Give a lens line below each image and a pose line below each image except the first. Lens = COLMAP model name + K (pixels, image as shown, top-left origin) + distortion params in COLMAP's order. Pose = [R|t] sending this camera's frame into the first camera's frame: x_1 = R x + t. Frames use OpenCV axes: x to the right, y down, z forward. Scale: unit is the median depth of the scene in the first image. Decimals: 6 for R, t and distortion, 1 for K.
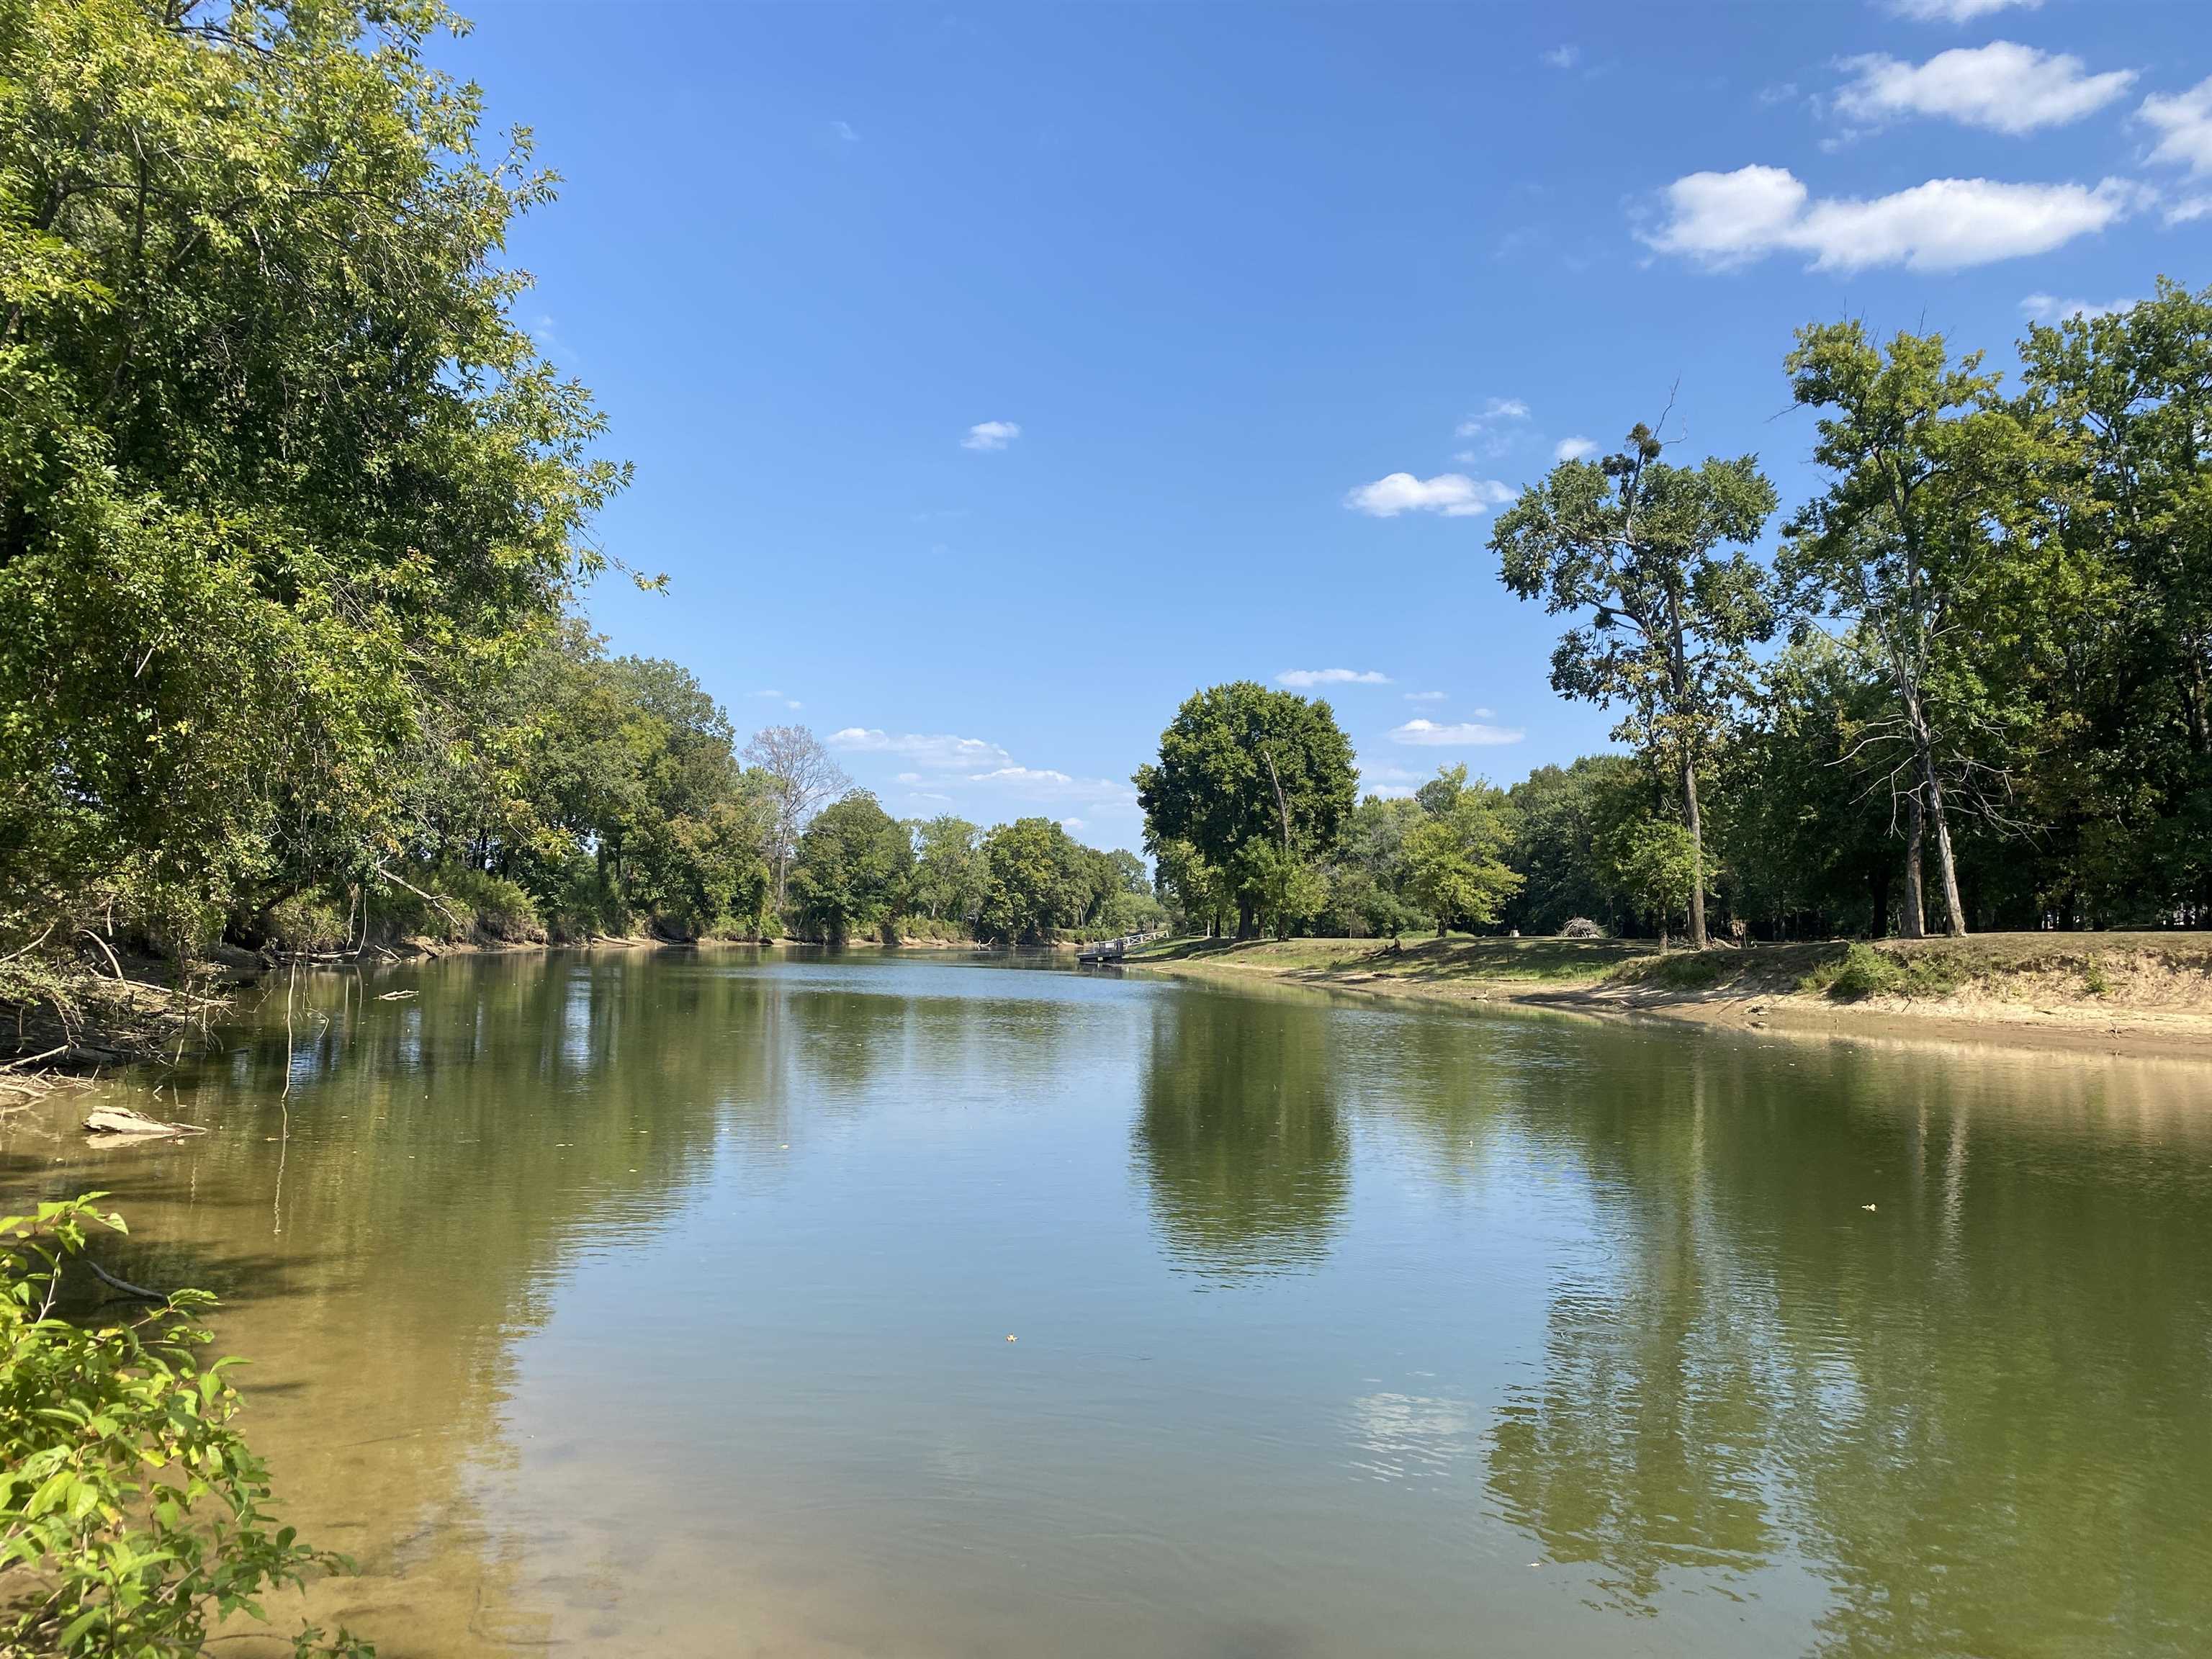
lens RADIAL K [[1680.7, 0, 1098.8], [0, 1680.7, 828.8], [0, 0, 1]] dist [0.038513, -0.050990]
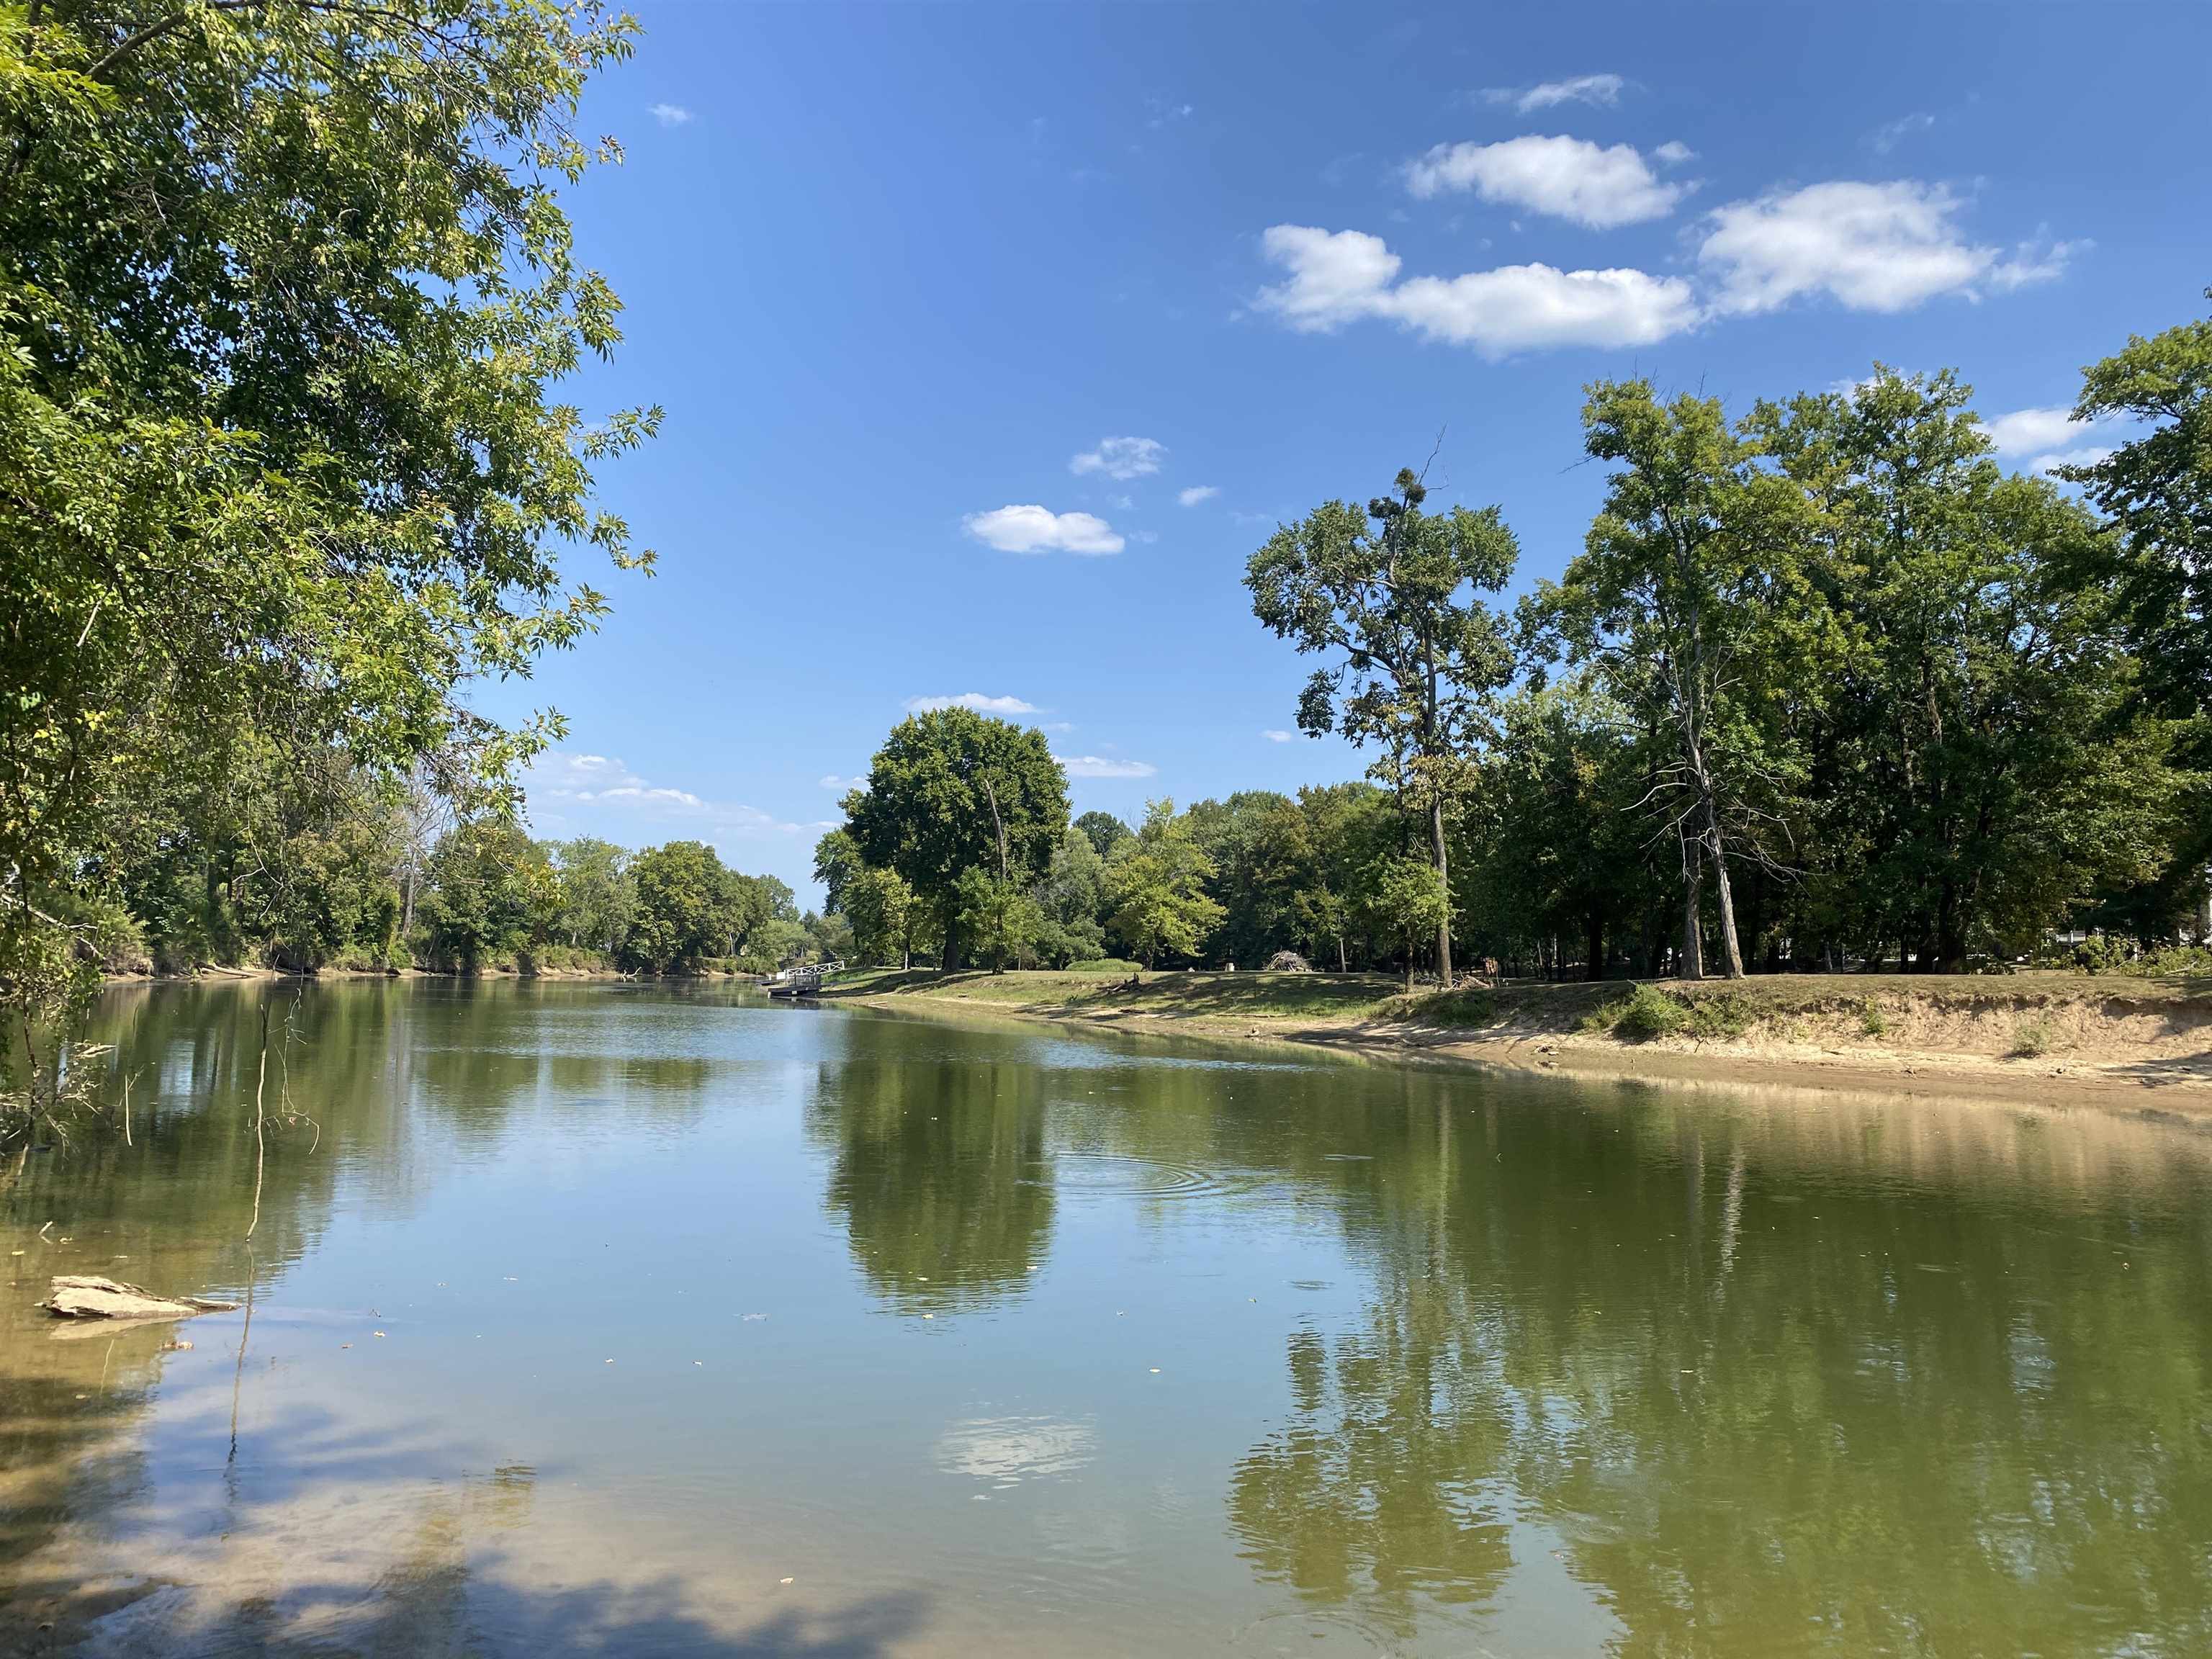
lens RADIAL K [[1680.7, 0, 1097.8], [0, 1680.7, 829.5], [0, 0, 1]] dist [0.038513, -0.050990]
pose [[0.976924, 0.019896, 0.212658, -0.071338], [-0.016519, 0.999708, -0.017644, -0.001999], [-0.212947, 0.013724, 0.976967, 0.053350]]
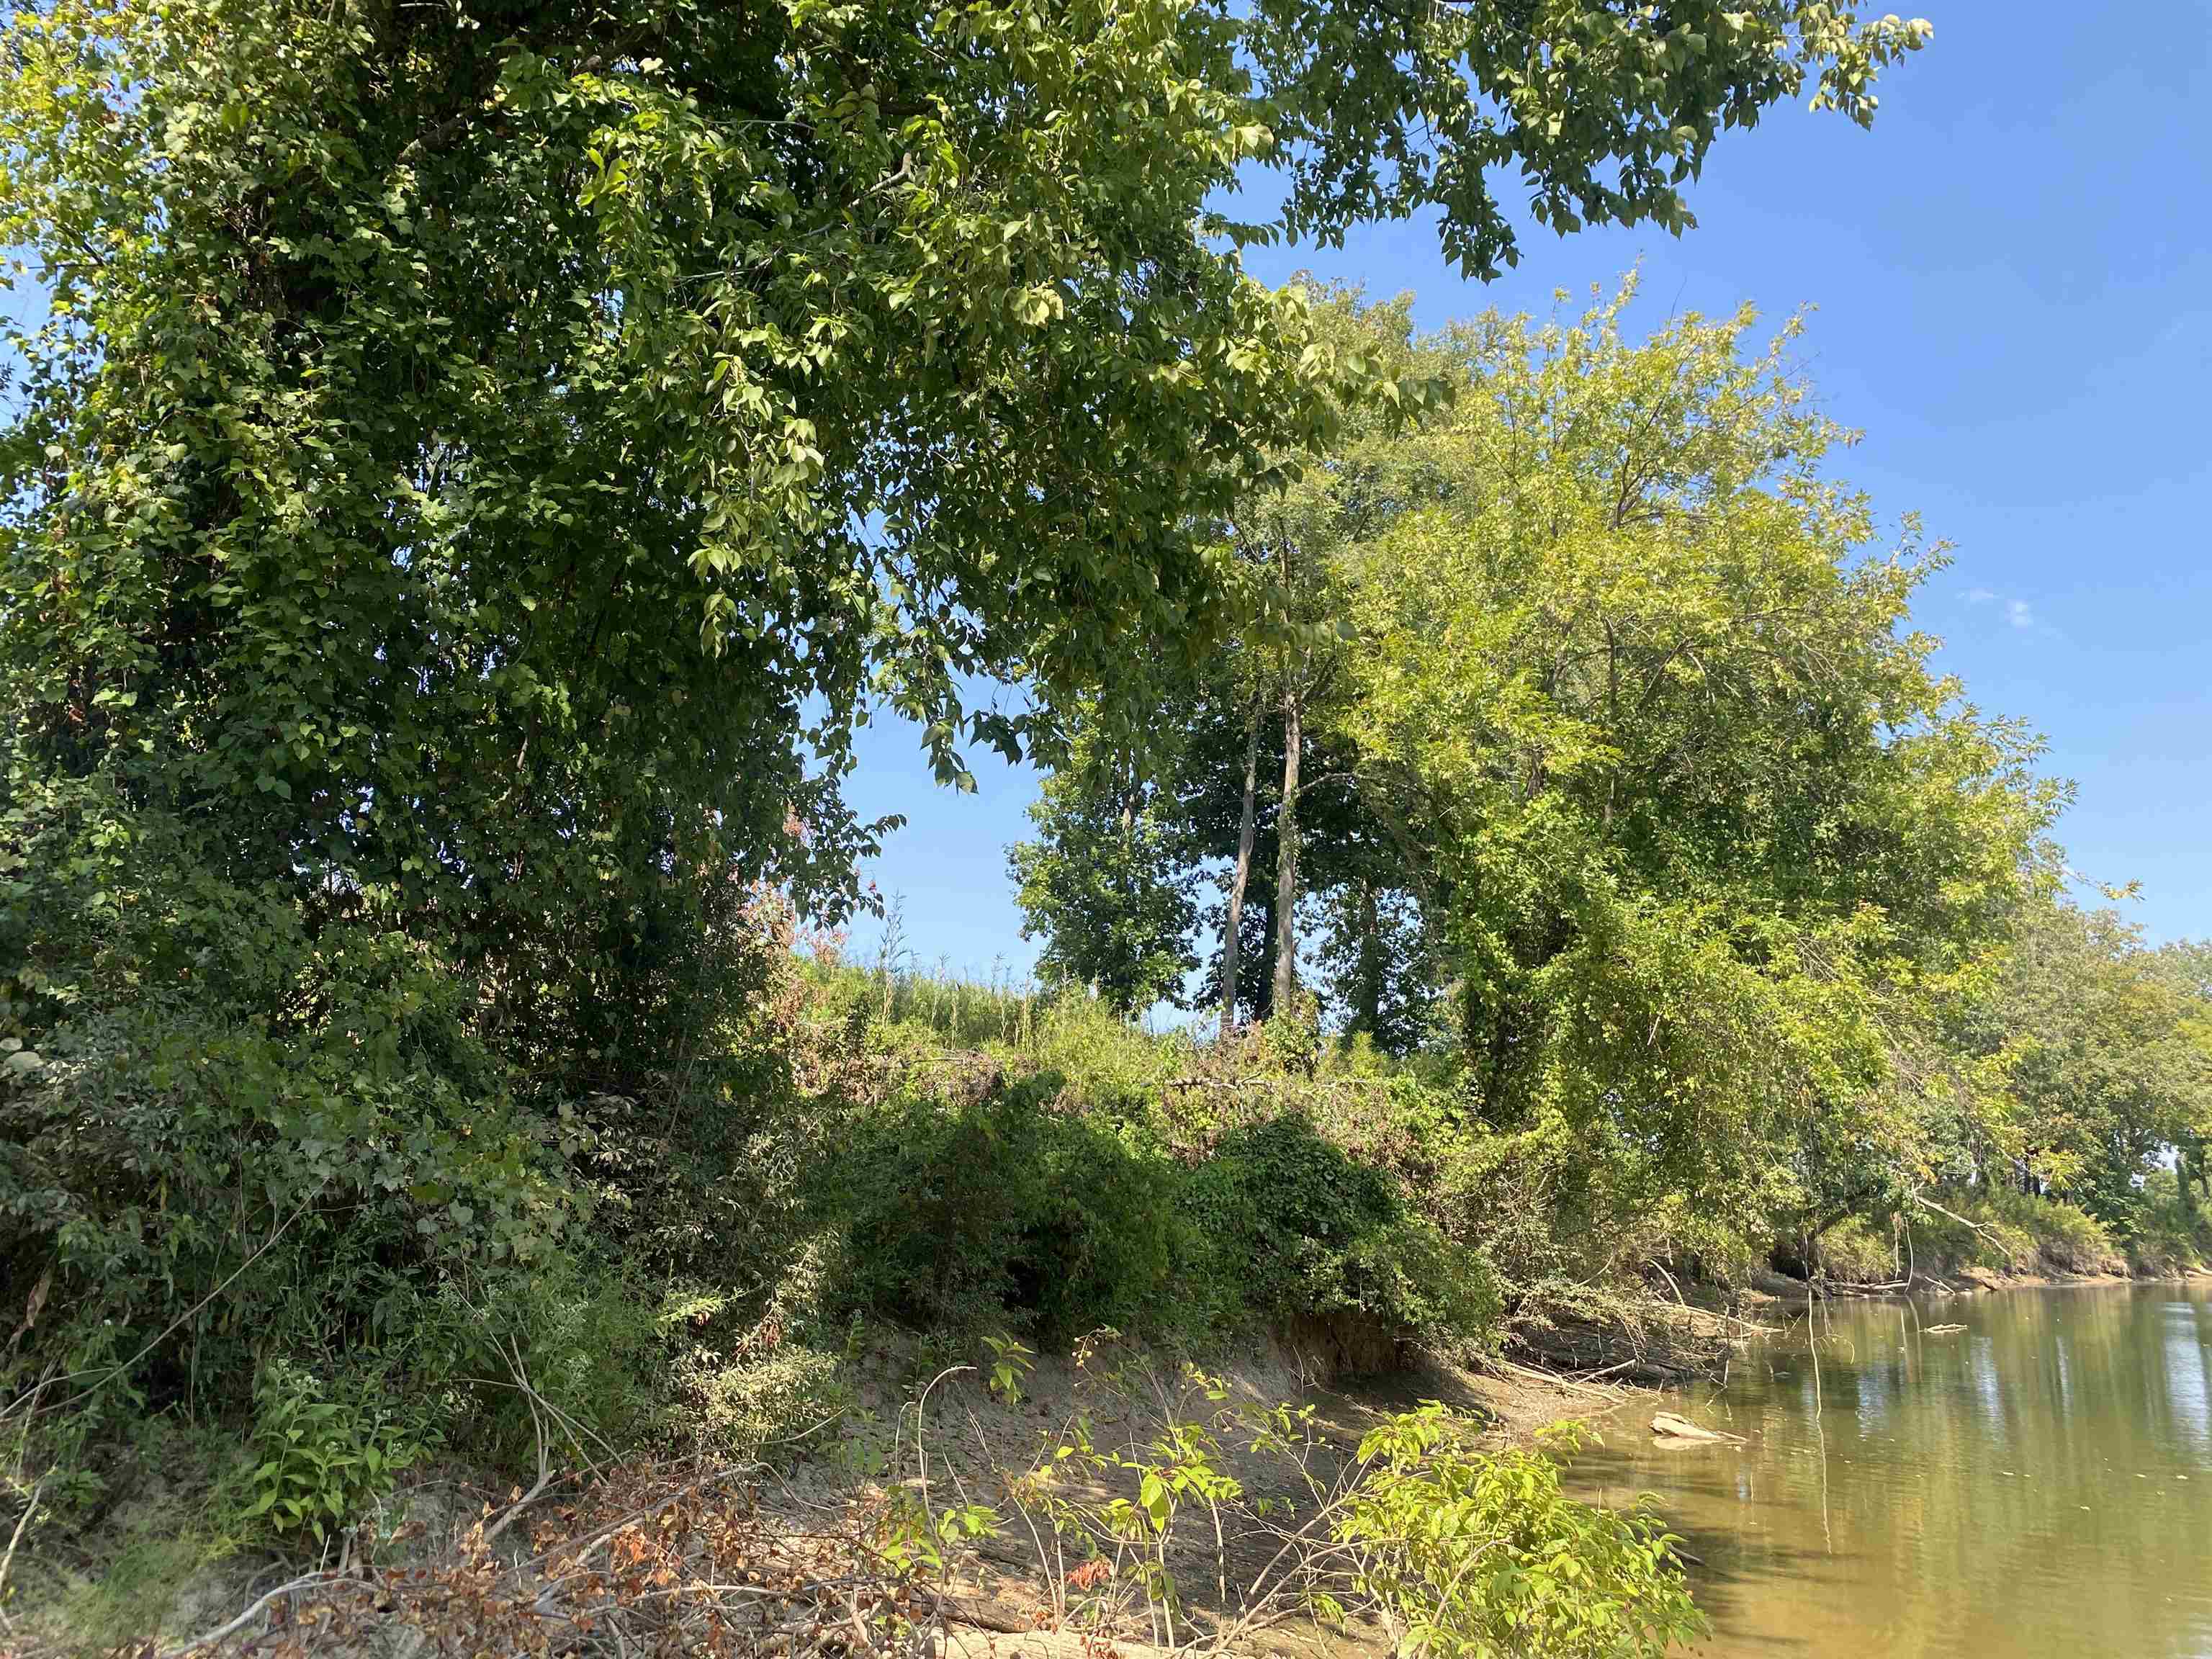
lens RADIAL K [[1680.7, 0, 1102.7], [0, 1680.7, 817.4], [0, 0, 1]] dist [0.038513, -0.050990]
pose [[0.660424, -0.189283, -0.726645, 0.020477], [0.043907, 0.975786, -0.214275, -0.001519], [0.749609, 0.109607, 0.652743, -0.025426]]
